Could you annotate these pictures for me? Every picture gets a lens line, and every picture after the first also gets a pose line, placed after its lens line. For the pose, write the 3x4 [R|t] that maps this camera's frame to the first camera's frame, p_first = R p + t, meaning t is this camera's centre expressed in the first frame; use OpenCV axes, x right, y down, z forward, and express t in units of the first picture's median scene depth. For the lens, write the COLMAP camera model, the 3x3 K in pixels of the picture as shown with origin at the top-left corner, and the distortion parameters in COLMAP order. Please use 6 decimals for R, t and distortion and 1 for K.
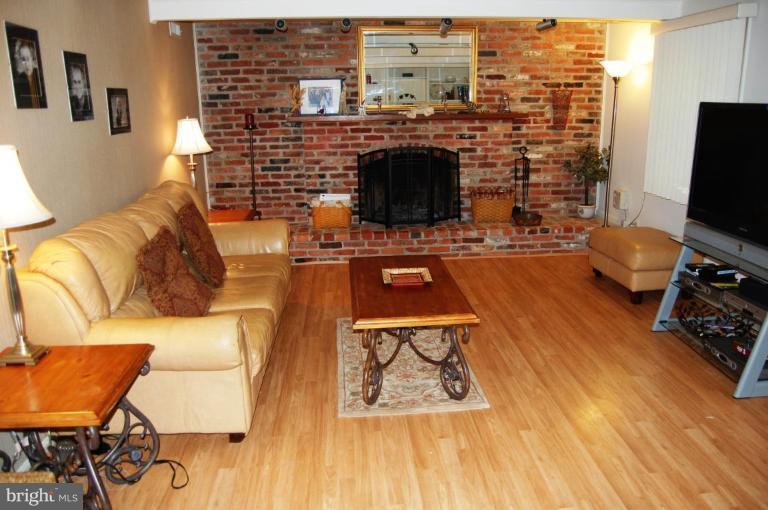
lens RADIAL K [[597.8, 0, 385.8], [0, 597.8, 249.5], [0, 0, 1]] dist [-0.085896, 0.028363]
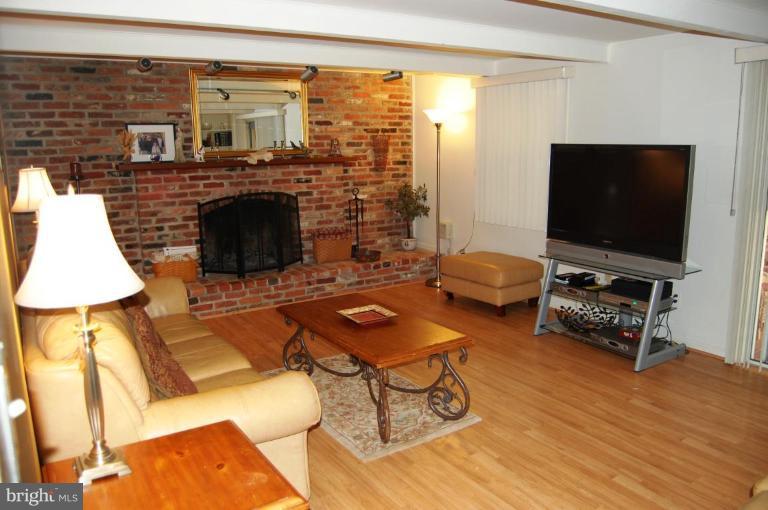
lens RADIAL K [[597.8, 0, 383.8], [0, 597.8, 254.3], [0, 0, 1]] dist [-0.085896, 0.028363]
pose [[0.879284, -0.086379, 0.468399, -0.239462], [0.118284, 0.992211, -0.039067, -0.008097], [-0.461376, 0.089755, 0.882653, 0.046019]]
